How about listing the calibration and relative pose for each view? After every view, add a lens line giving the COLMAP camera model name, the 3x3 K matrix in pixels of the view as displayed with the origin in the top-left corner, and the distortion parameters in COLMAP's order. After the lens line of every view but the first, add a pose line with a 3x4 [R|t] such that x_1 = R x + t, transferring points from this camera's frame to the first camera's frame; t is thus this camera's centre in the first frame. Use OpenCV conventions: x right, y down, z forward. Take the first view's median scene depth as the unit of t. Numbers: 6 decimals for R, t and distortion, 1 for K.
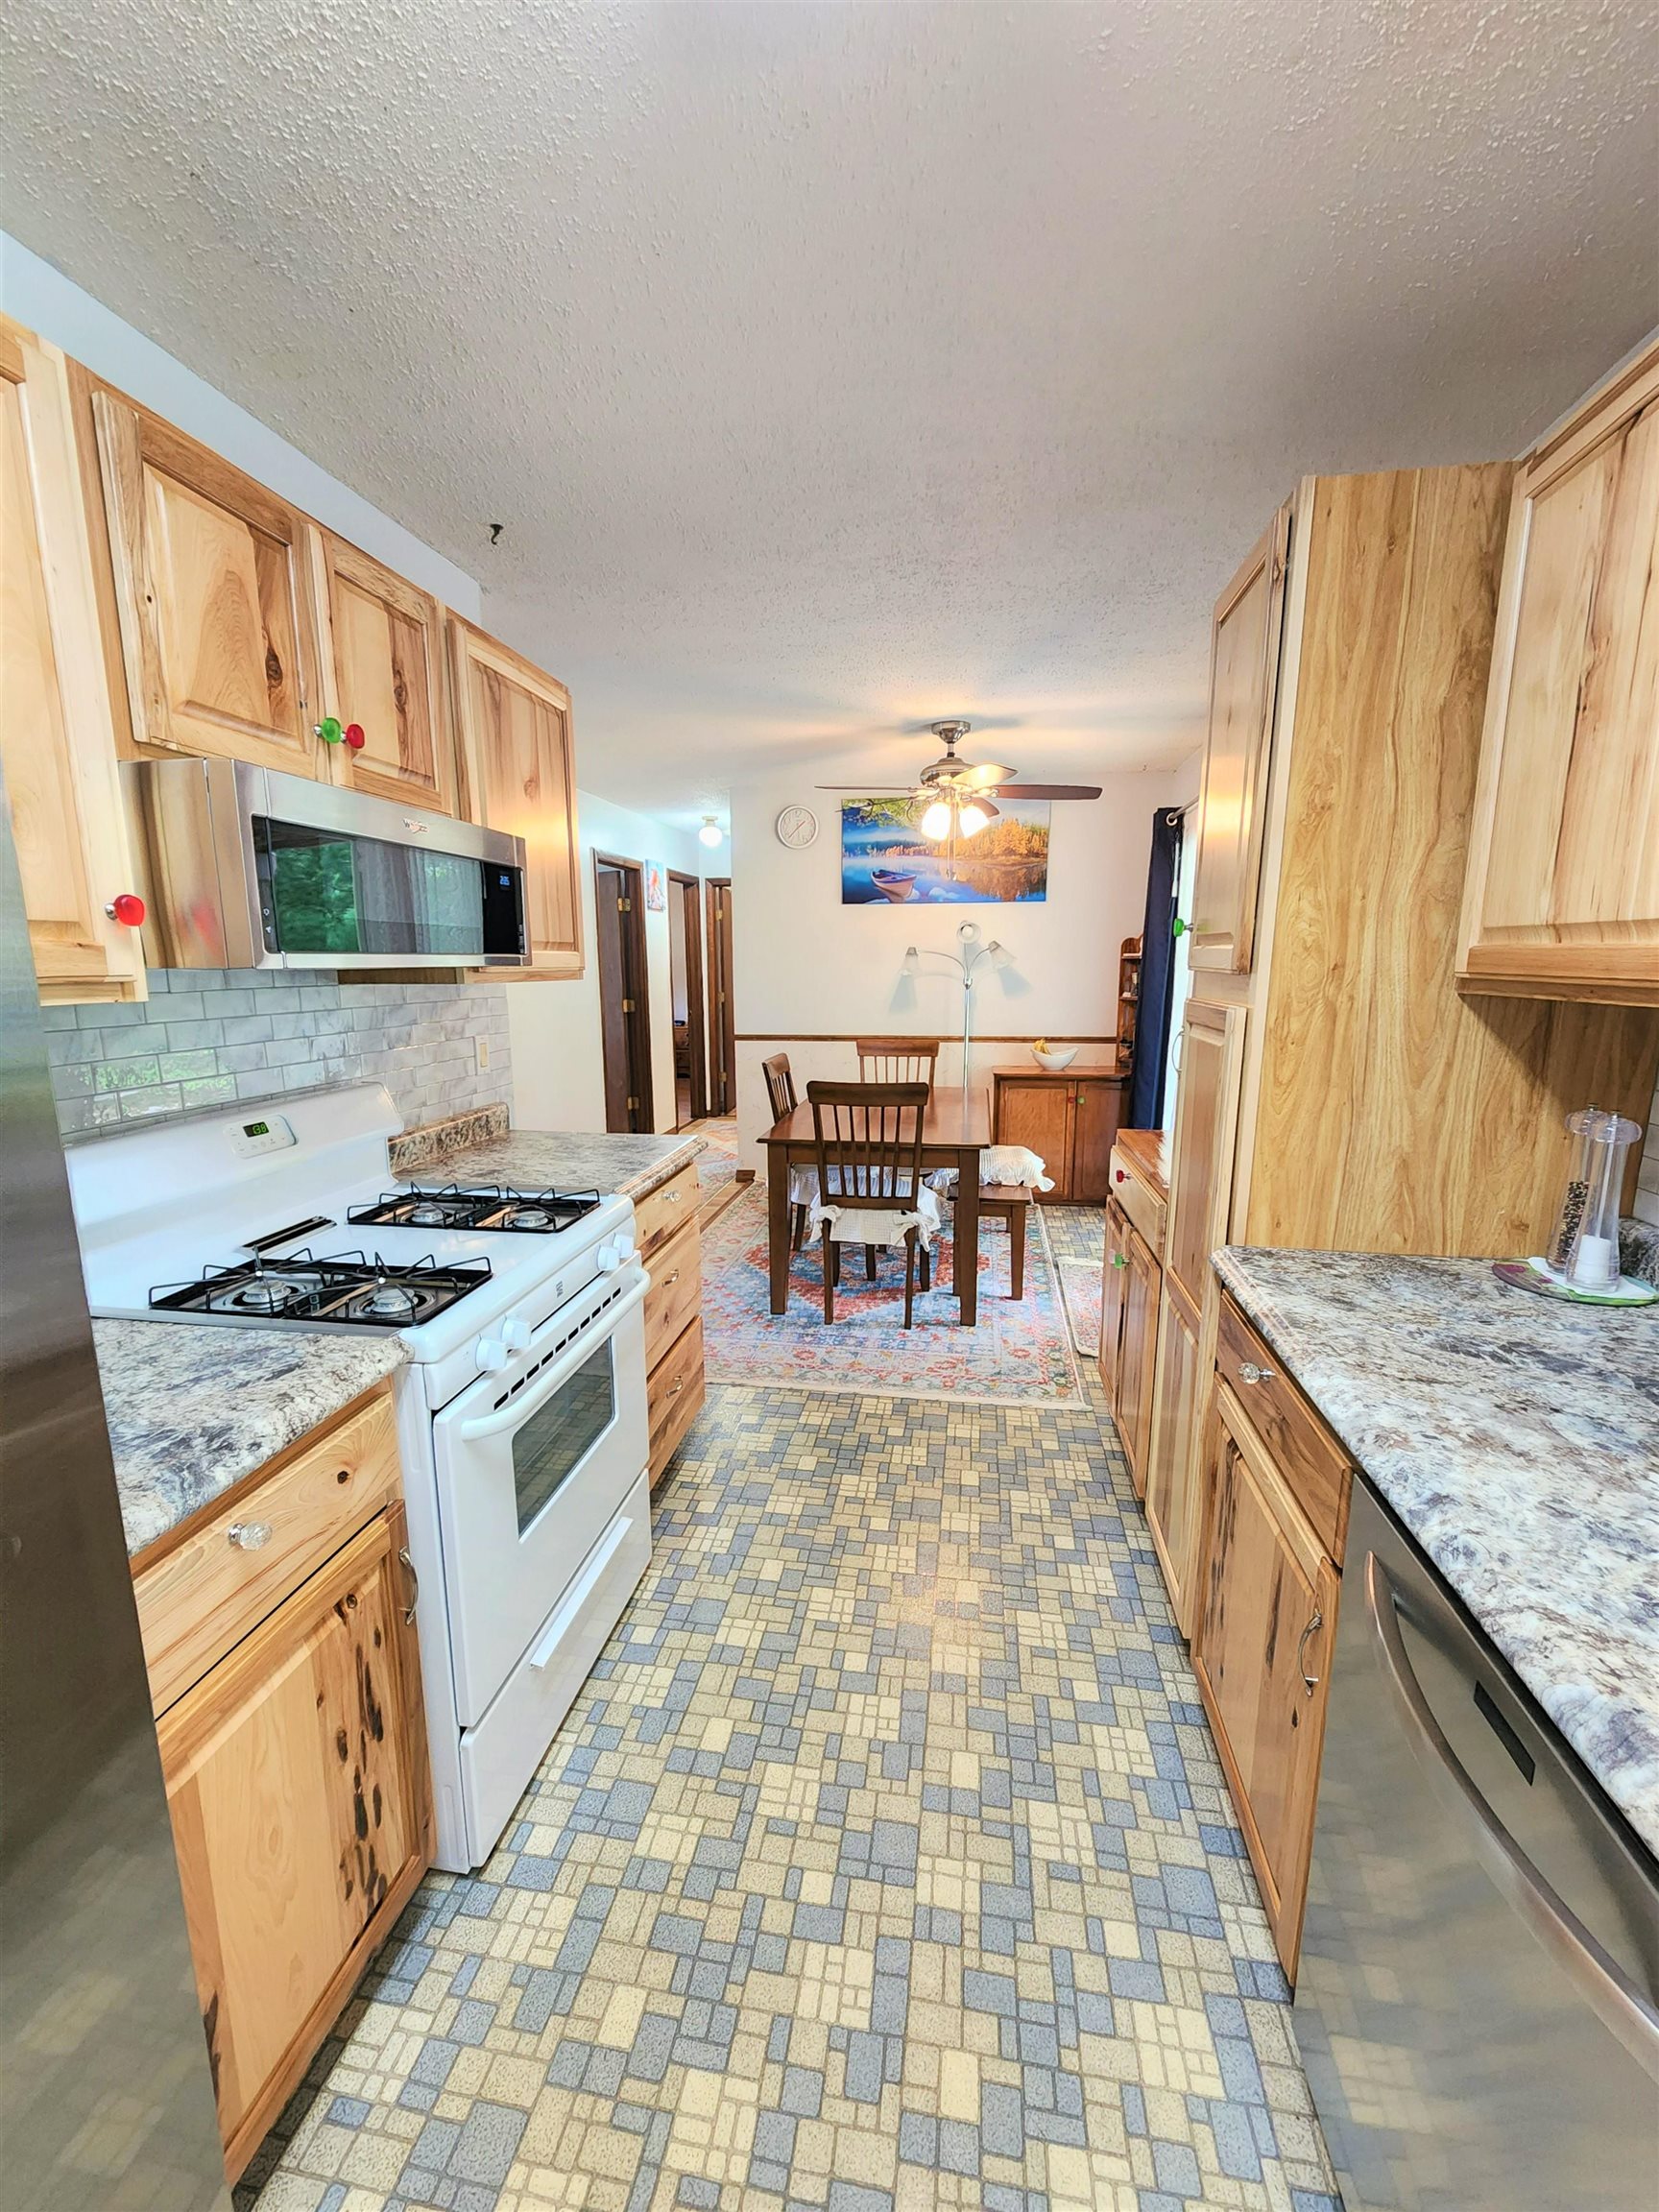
lens RADIAL K [[904.4, 0, 819.6], [0, 904.4, 1126.5], [0, 0, 1]] dist [0.004207, -0.002379]
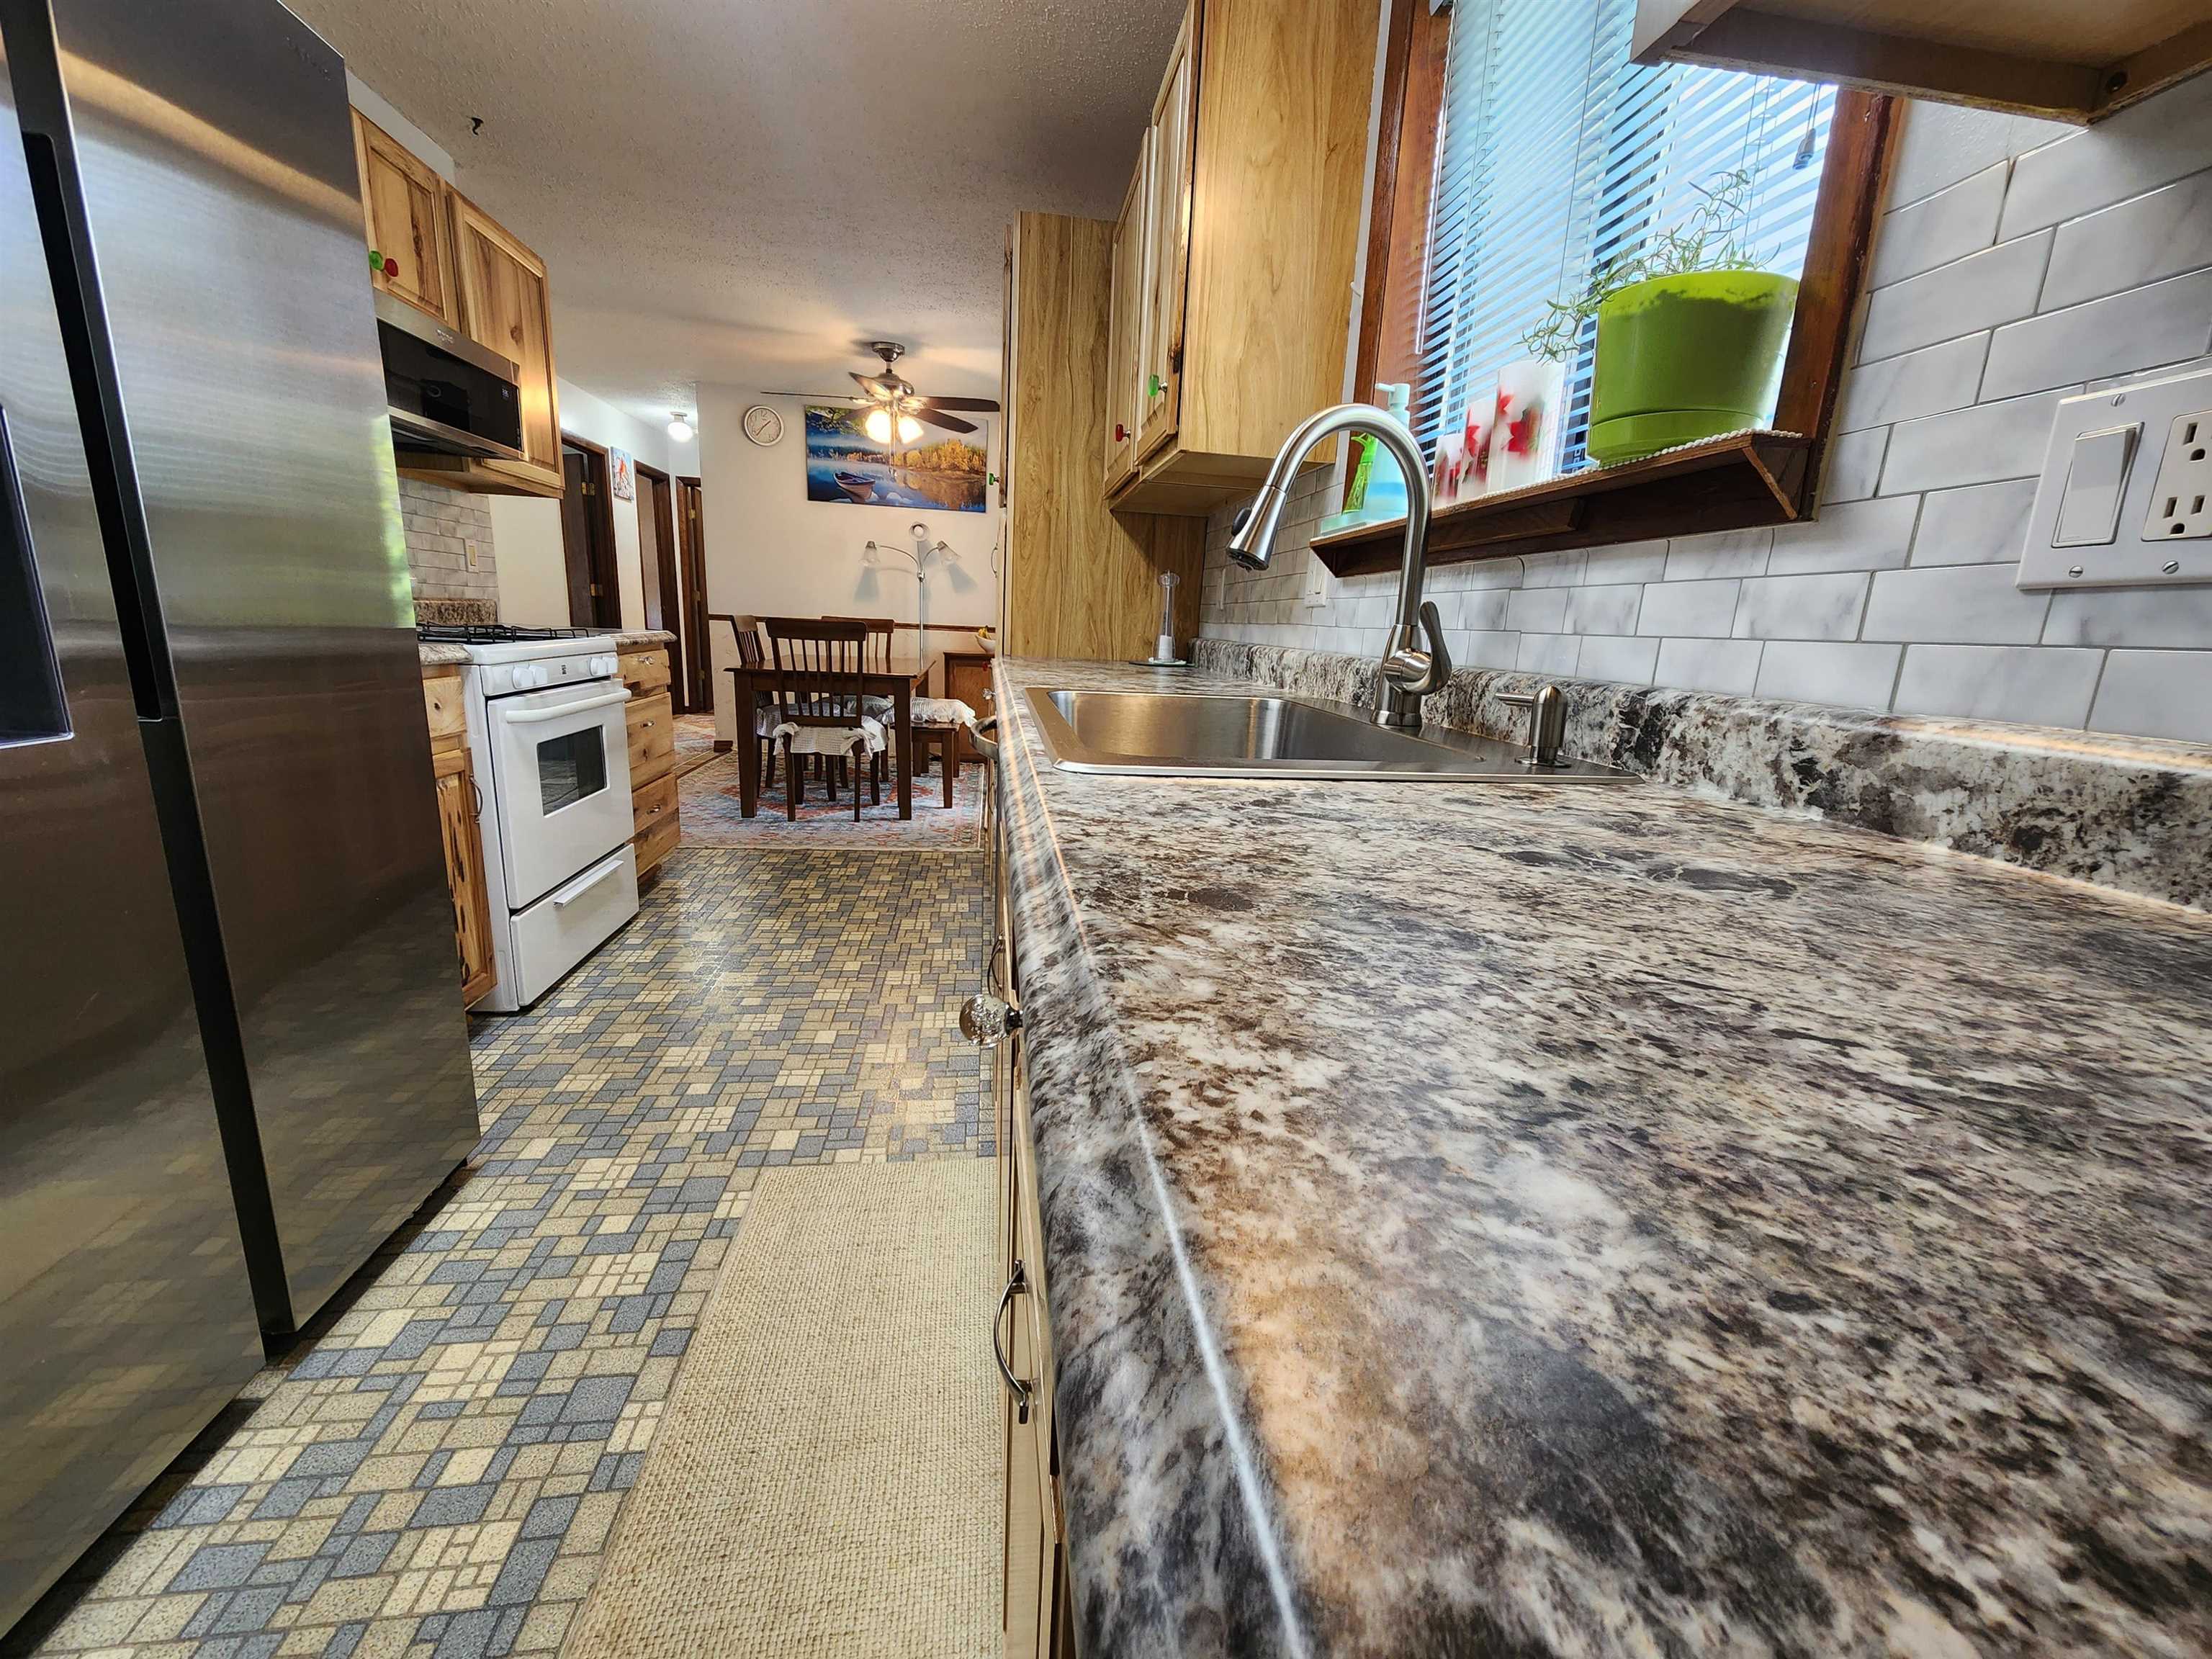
lens RADIAL K [[904.4, 0, 1119.0], [0, 904.4, 829.8], [0, 0, 1]] dist [0.004207, -0.002379]
pose [[0.950367, -0.021826, 0.310365, 0.051310], [0.006418, 0.998699, 0.050579, 0.166470], [-0.311066, -0.046077, 0.949271, -0.322779]]
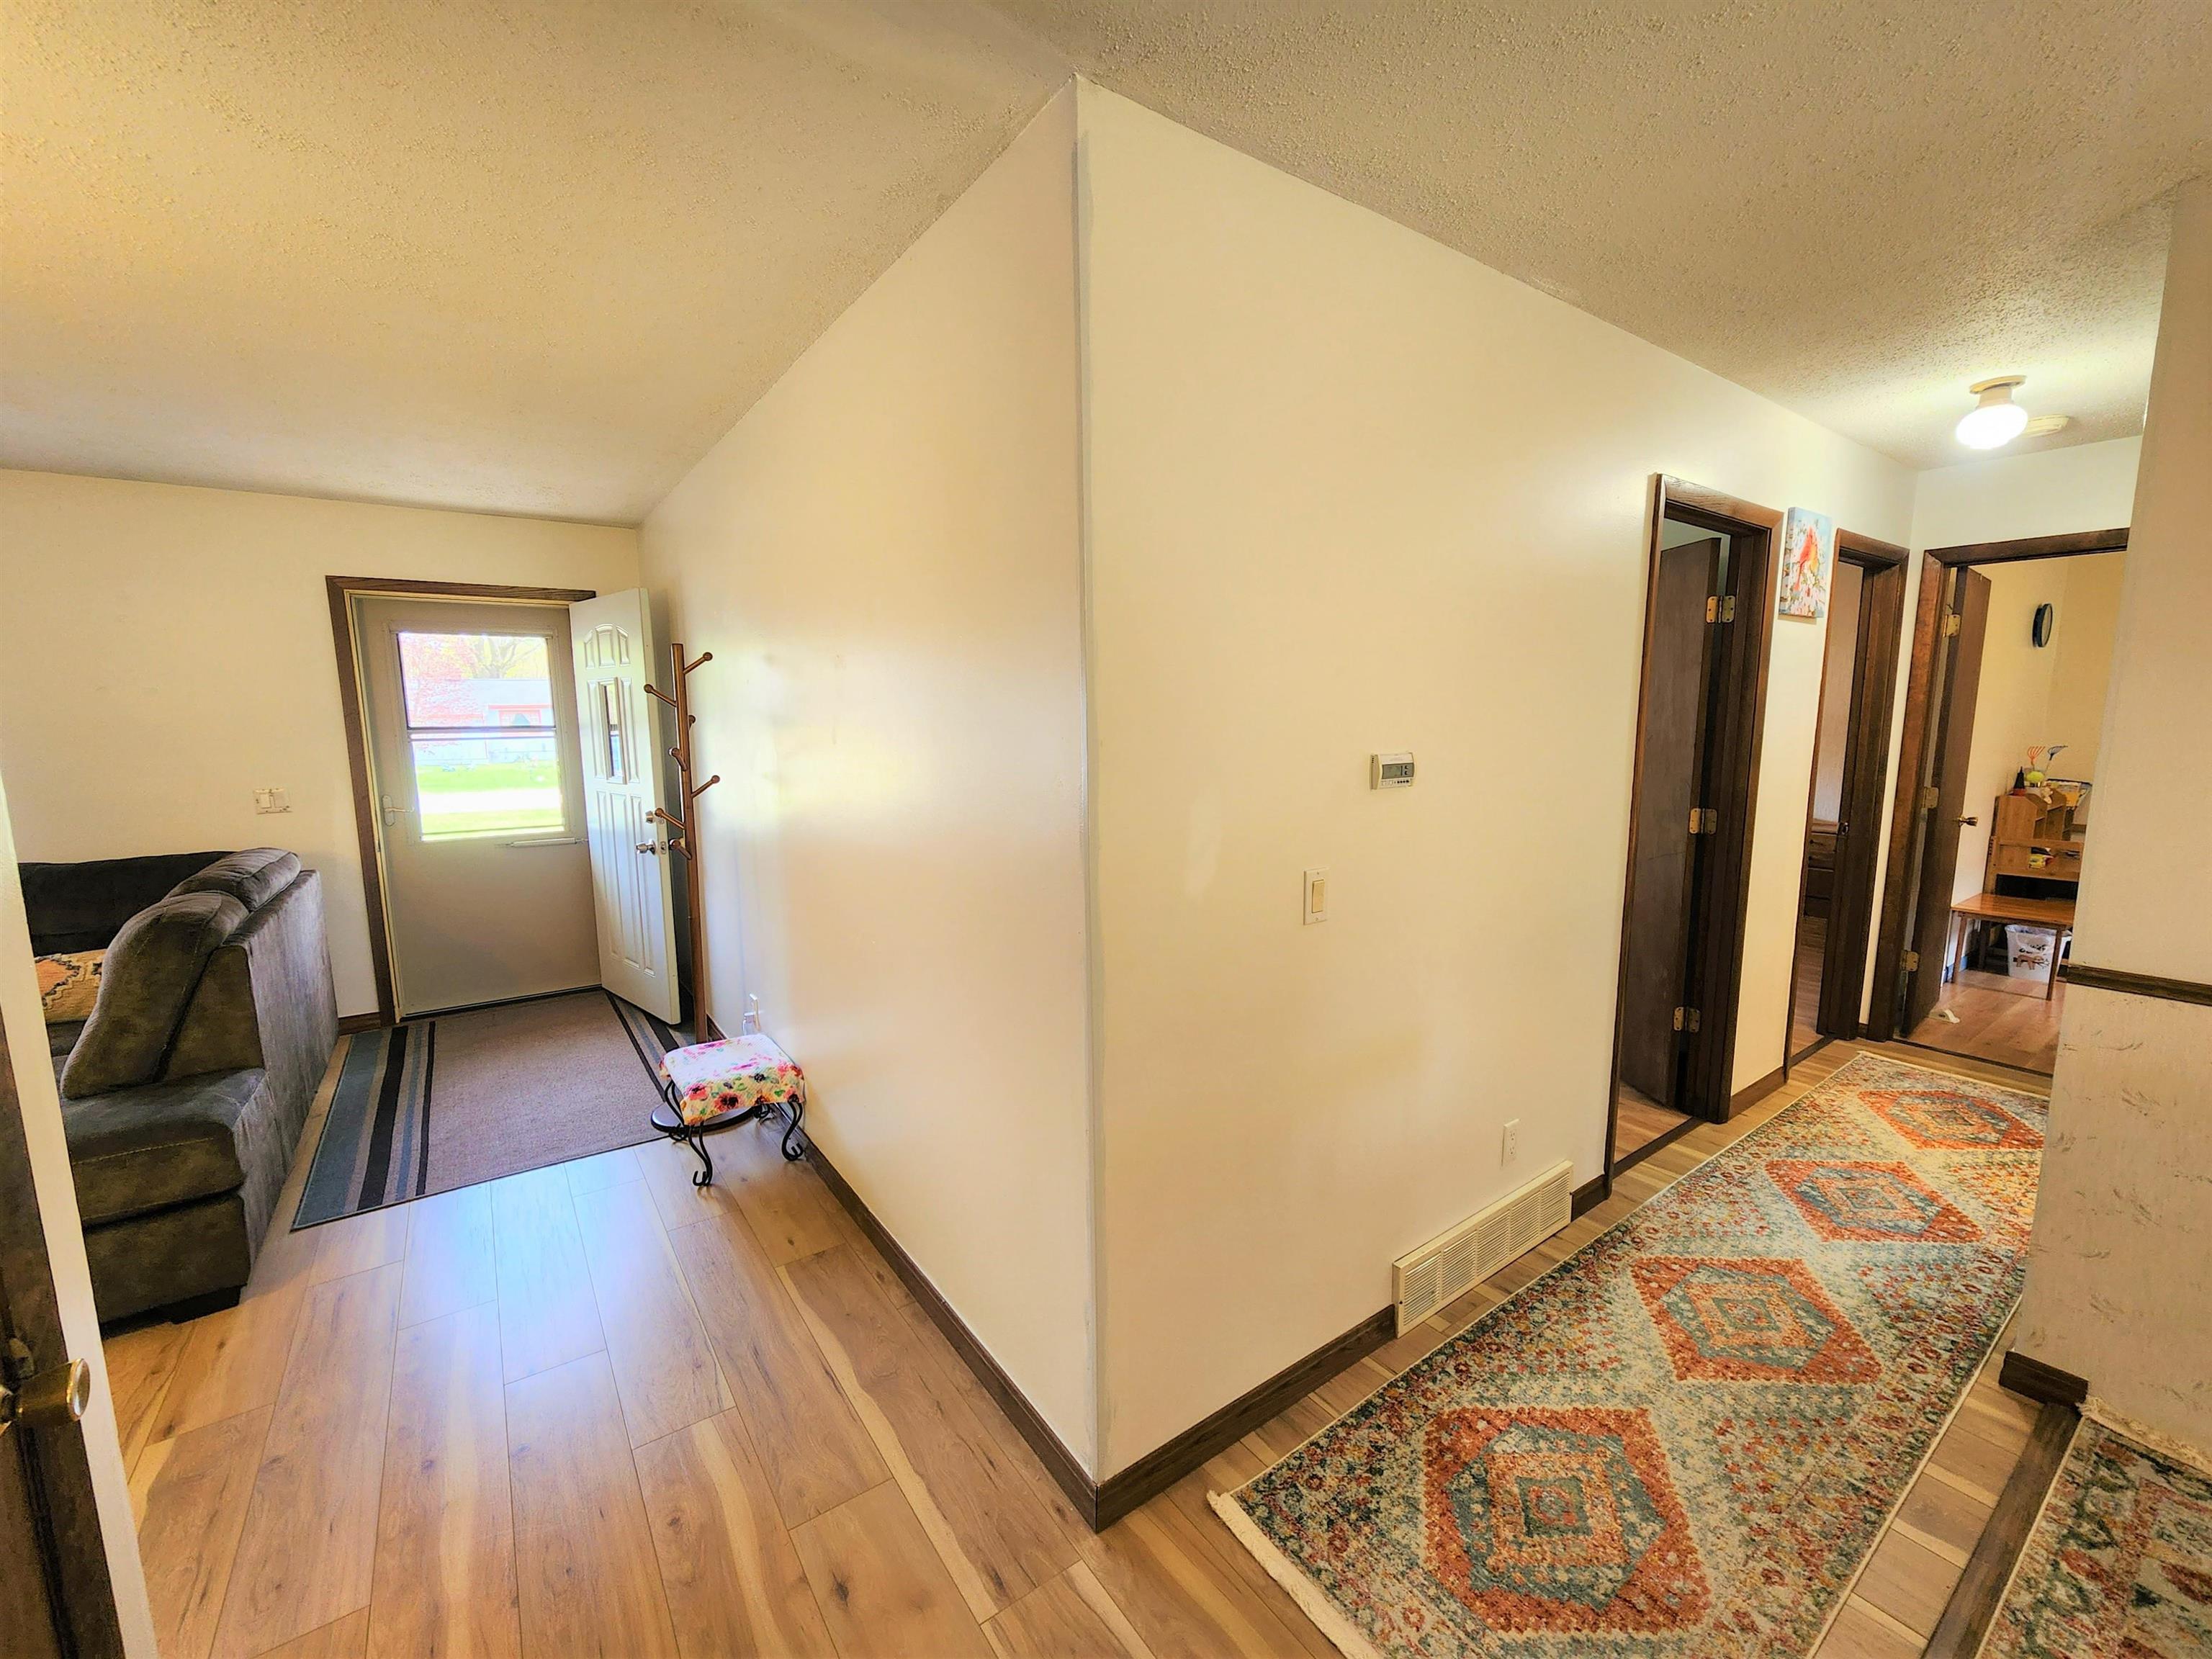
lens RADIAL K [[904.4, 0, 1119.0], [0, 904.4, 829.8], [0, 0, 1]] dist [0.004207, -0.002379]
pose [[0.711225, 0.096579, -0.696298, -0.178933], [-0.125918, 0.992000, 0.008976, -0.174810], [0.691595, 0.081292, 0.717697, 0.820867]]
